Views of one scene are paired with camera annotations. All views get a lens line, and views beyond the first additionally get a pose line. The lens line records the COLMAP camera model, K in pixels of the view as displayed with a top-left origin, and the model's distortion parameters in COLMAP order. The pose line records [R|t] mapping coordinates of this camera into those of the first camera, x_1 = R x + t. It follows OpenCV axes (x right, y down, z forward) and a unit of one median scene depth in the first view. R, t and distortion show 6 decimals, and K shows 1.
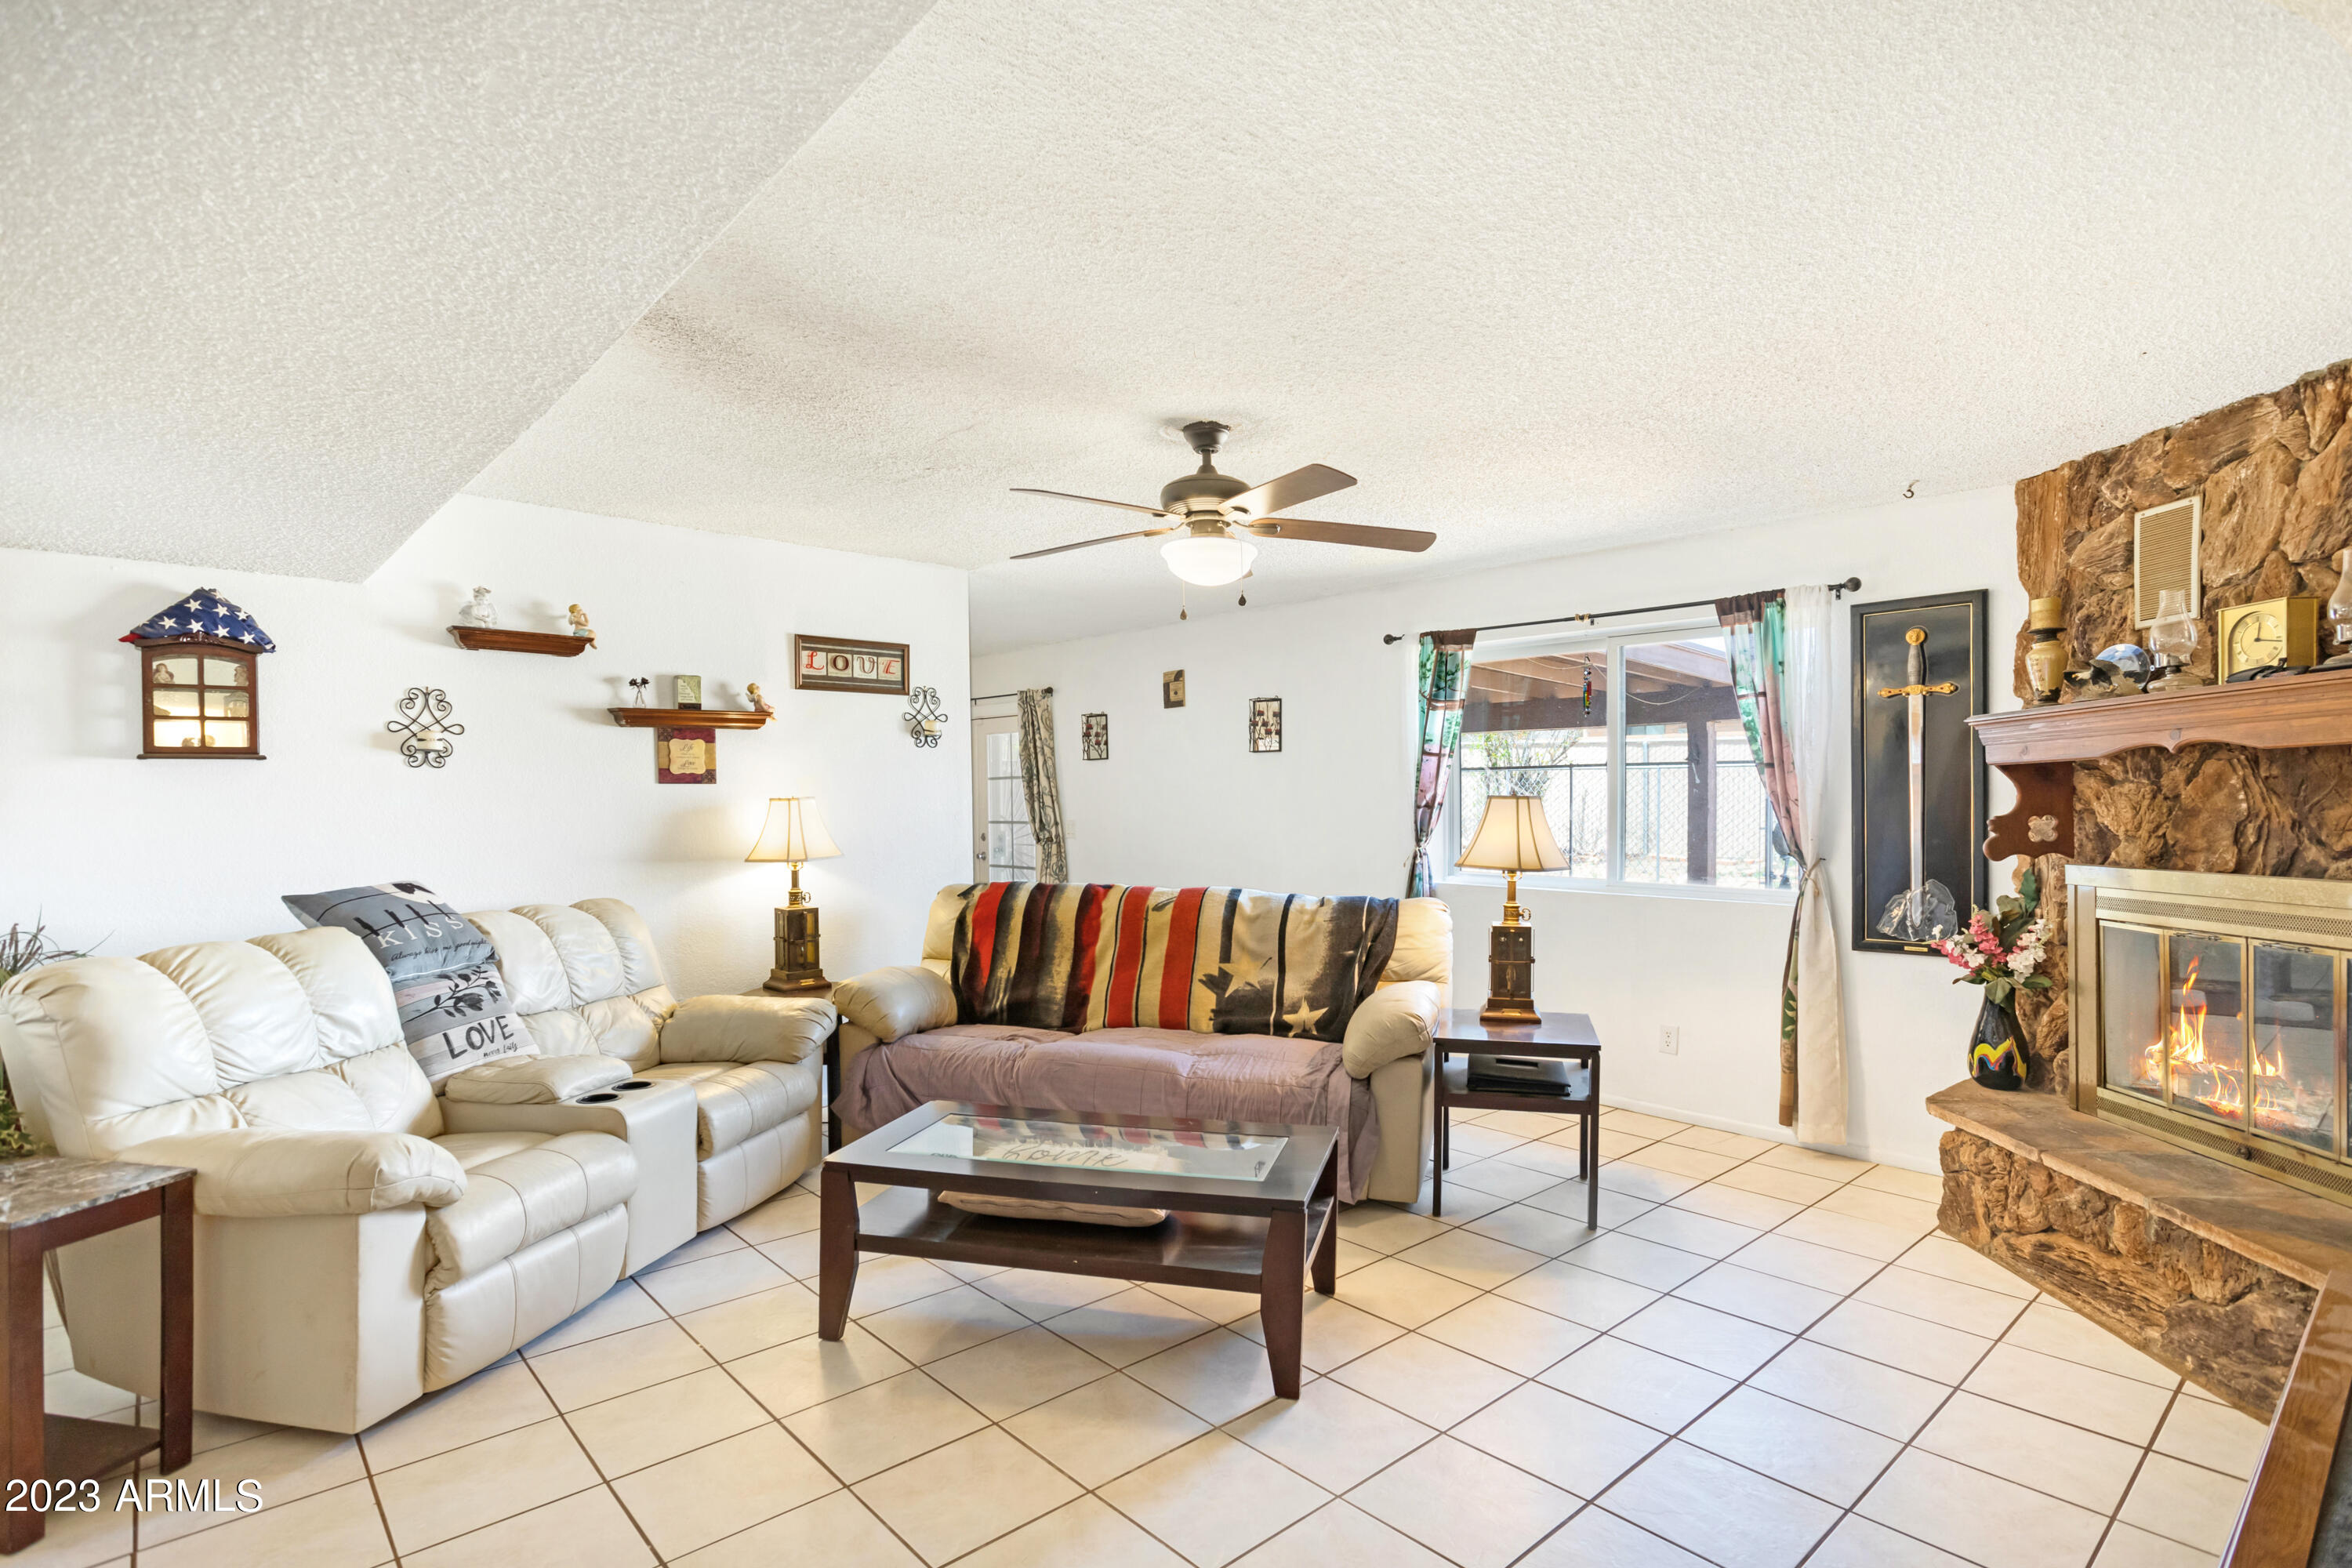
lens RADIAL K [[1144.8, 0, 1181.4], [0, 1144.8, 790.6], [0, 0, 1]] dist [-0.002444, 0.000400]
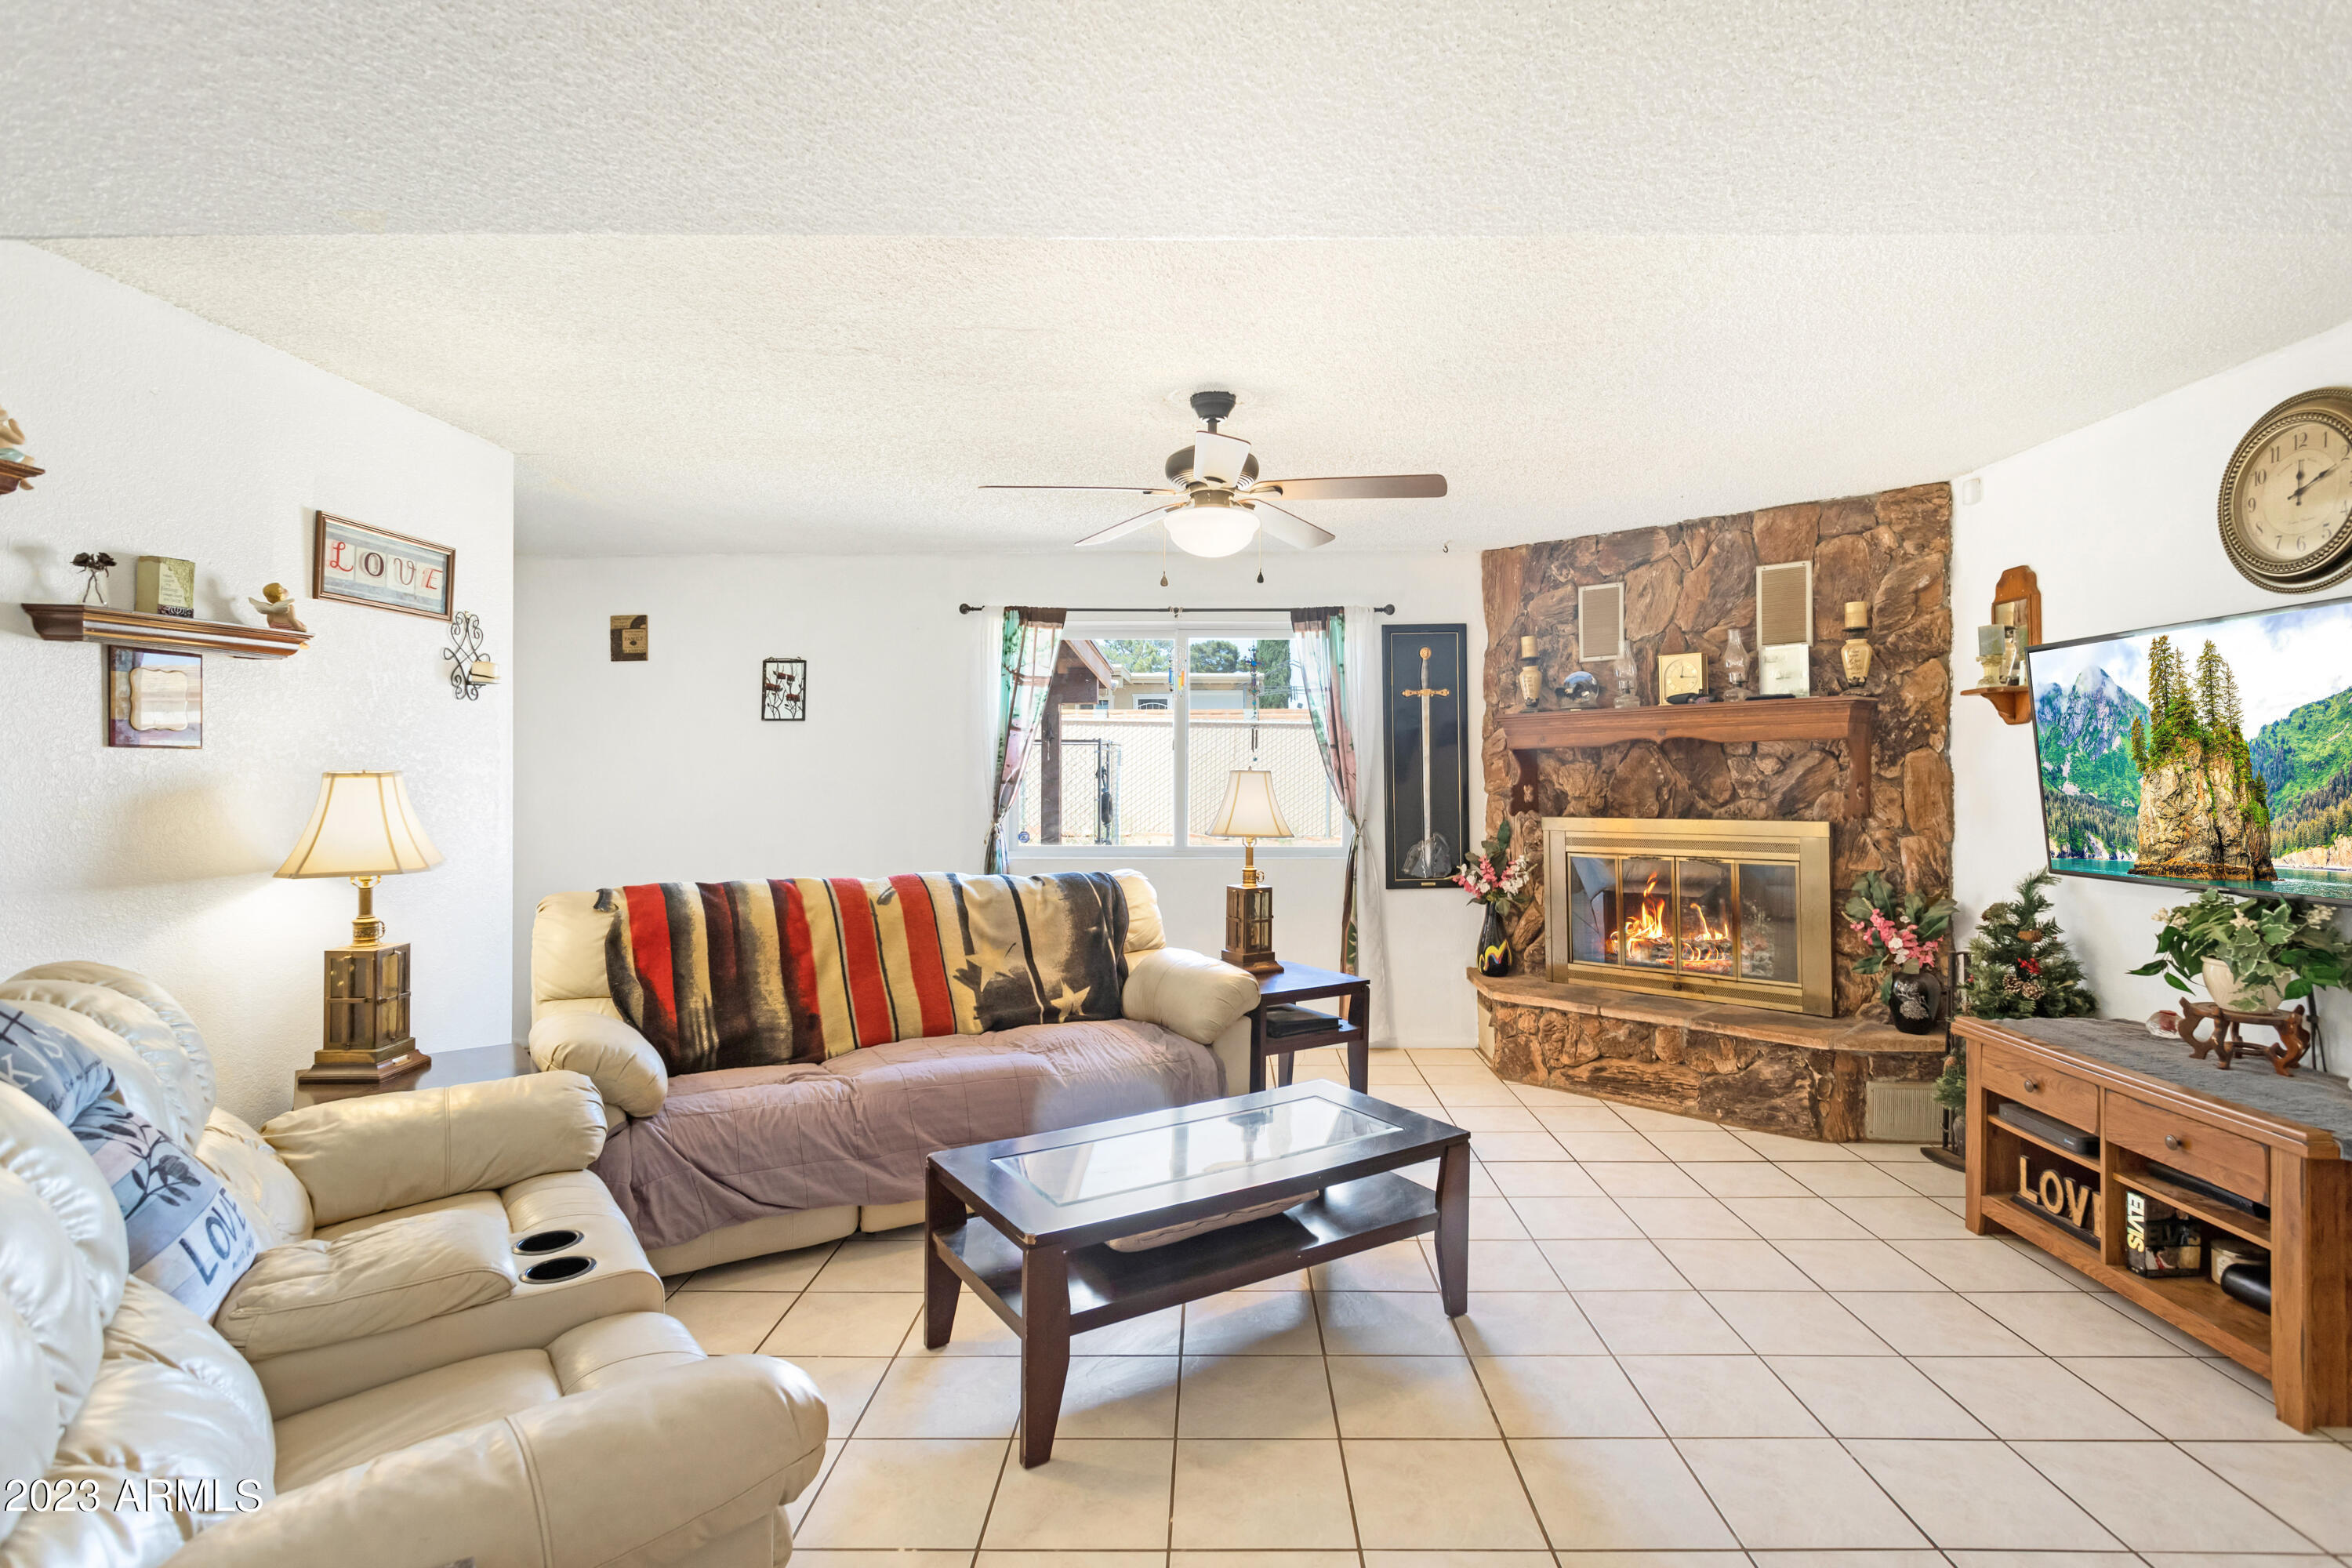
lens RADIAL K [[1177.0, 0, 1181.6], [0, 1177.0, 758.8], [0, 0, 1]] dist [-0.012389, -0.000282]
pose [[0.682346, 0.008662, 0.730978, -0.593391], [-0.002969, 0.999954, -0.009078, 0.003810], [-0.731024, 0.004024, 0.682340, 0.271828]]
